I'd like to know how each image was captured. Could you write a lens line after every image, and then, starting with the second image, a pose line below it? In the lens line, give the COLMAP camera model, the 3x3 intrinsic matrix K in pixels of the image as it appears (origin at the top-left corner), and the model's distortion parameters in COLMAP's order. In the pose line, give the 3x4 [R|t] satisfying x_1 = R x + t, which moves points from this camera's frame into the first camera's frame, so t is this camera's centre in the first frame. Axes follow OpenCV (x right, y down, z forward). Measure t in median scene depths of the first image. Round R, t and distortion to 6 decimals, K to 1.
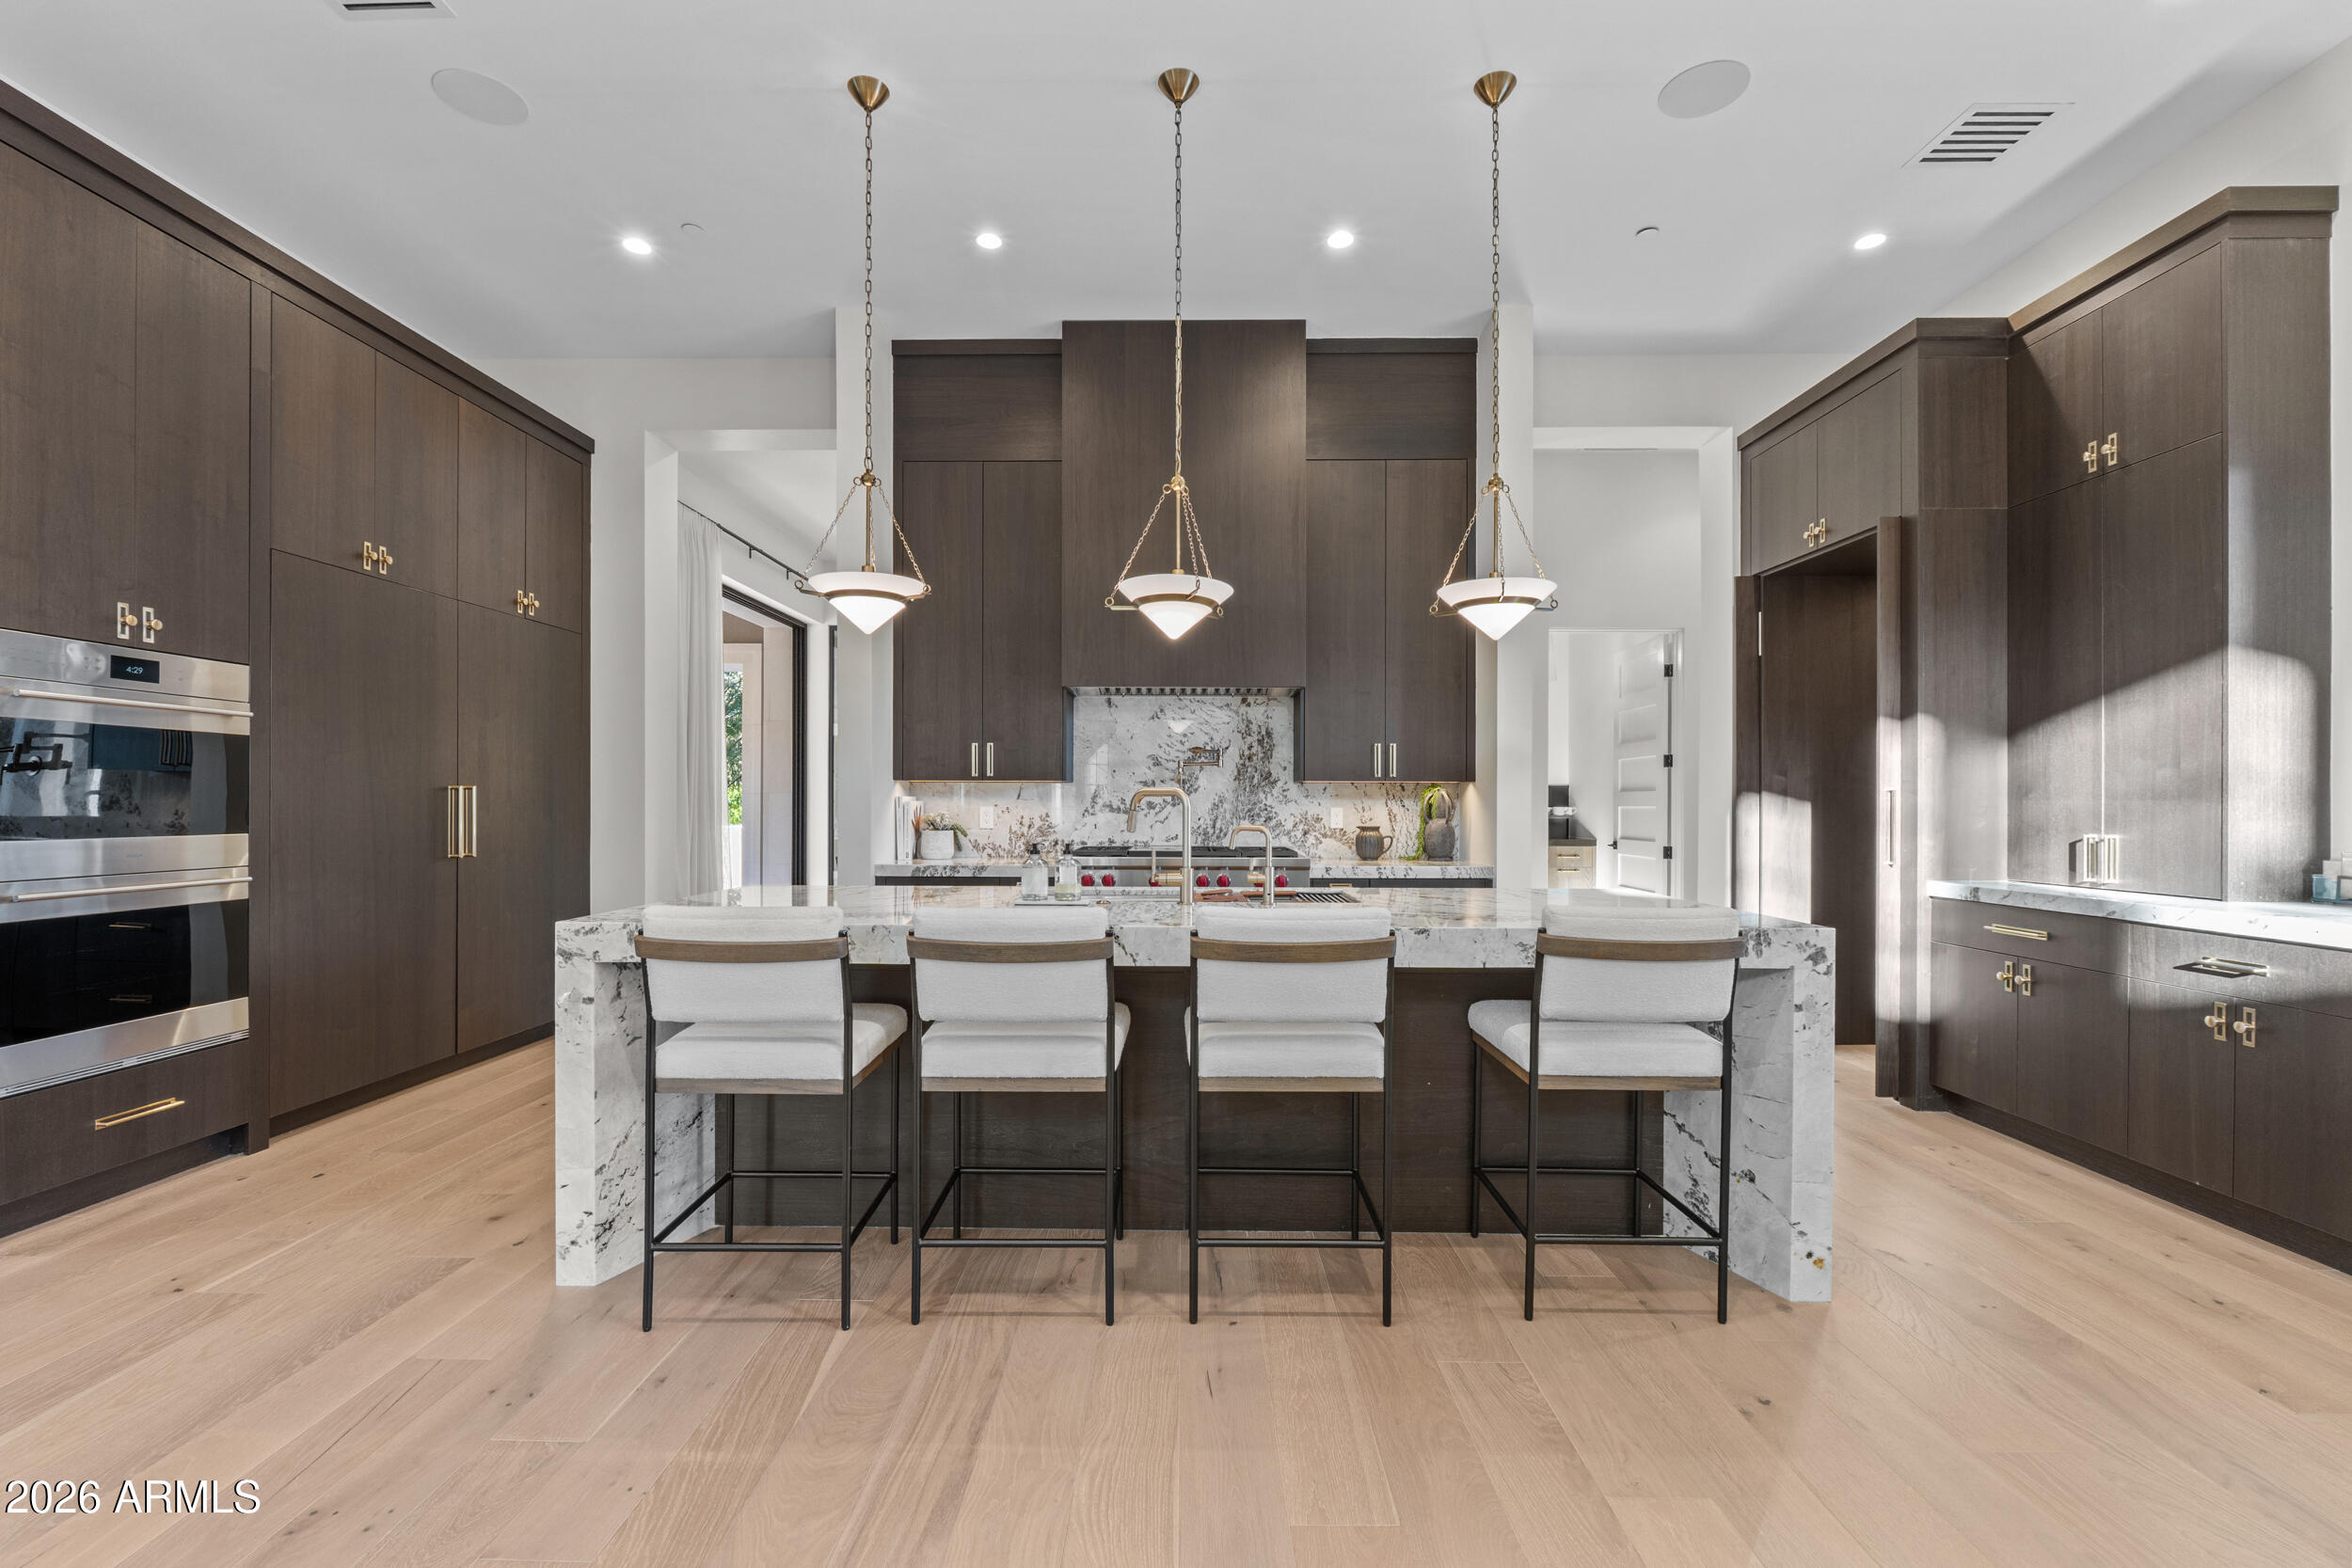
lens RADIAL K [[994.2, 0, 1169.9], [0, 994.2, 809.6], [0, 0, 1]] dist [-0.007957, -0.000363]
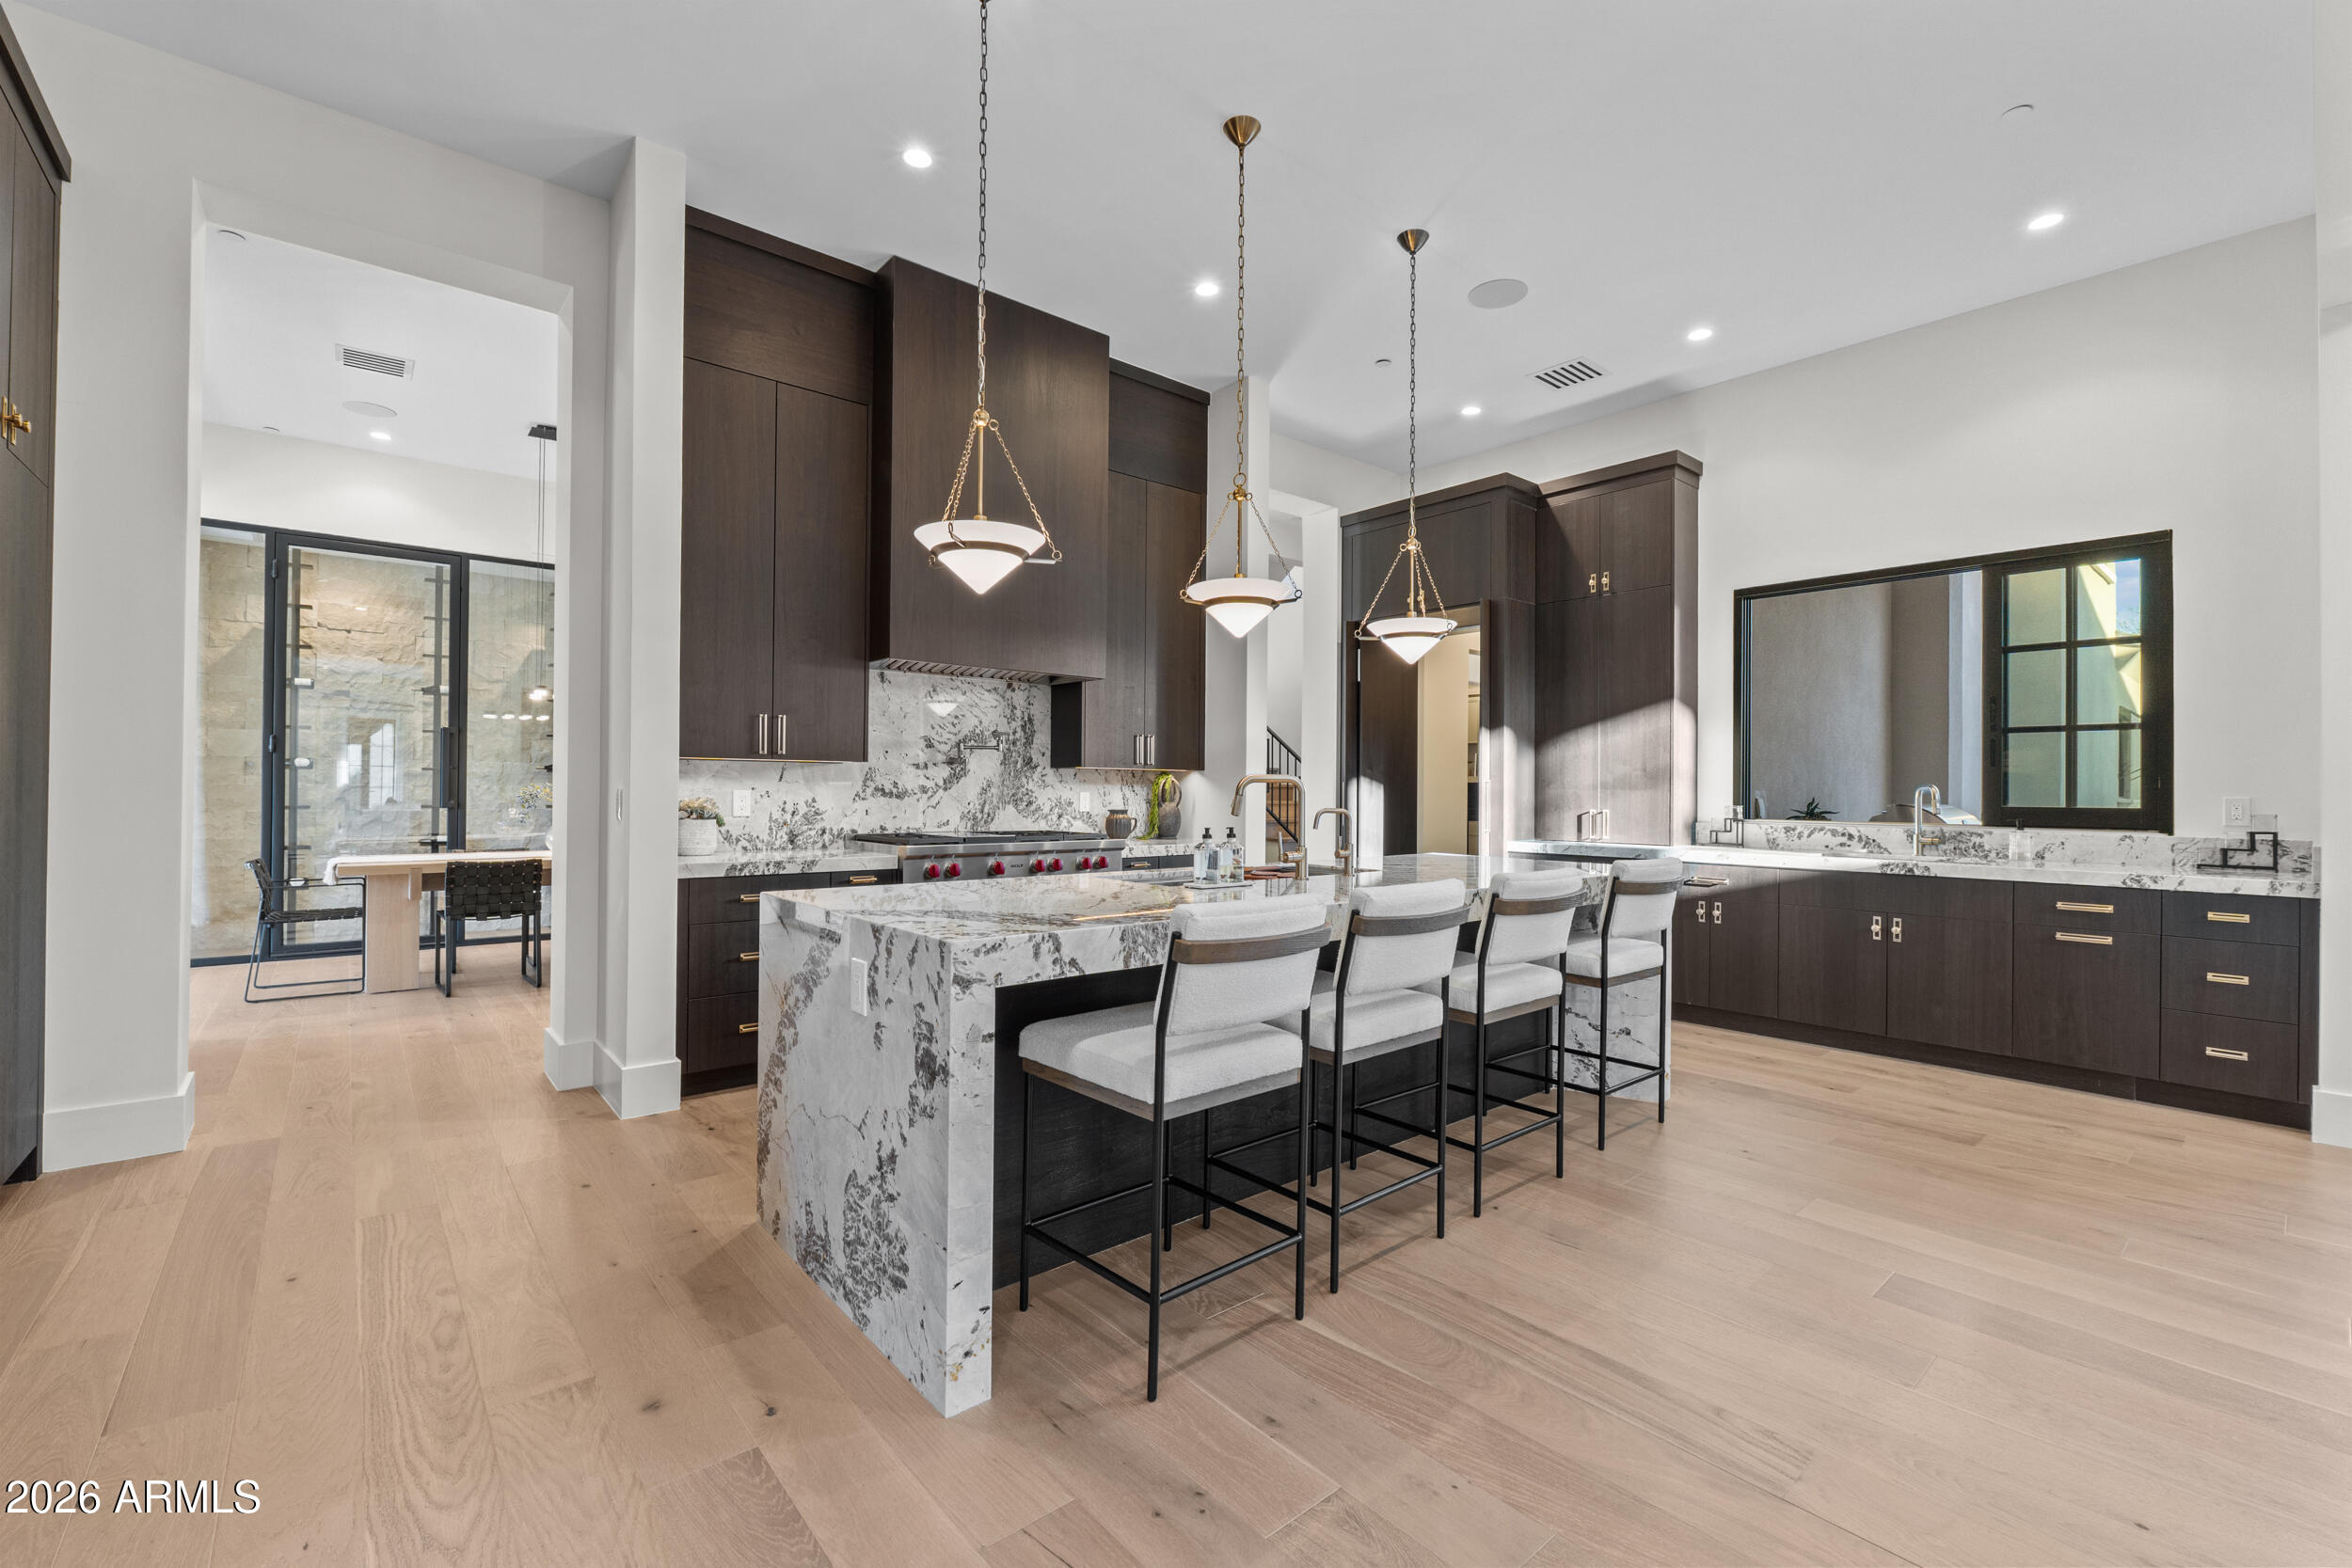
lens RADIAL K [[985.1, 0, 1165.7], [0, 985.1, 783.7], [0, 0, 1]] dist [-0.007947, -0.000375]
pose [[0.755908, 0.007668, 0.654633, -0.485591], [-0.001402, 0.999948, -0.010093, -0.000650], [-0.654676, 0.006712, 0.755879, 0.153449]]
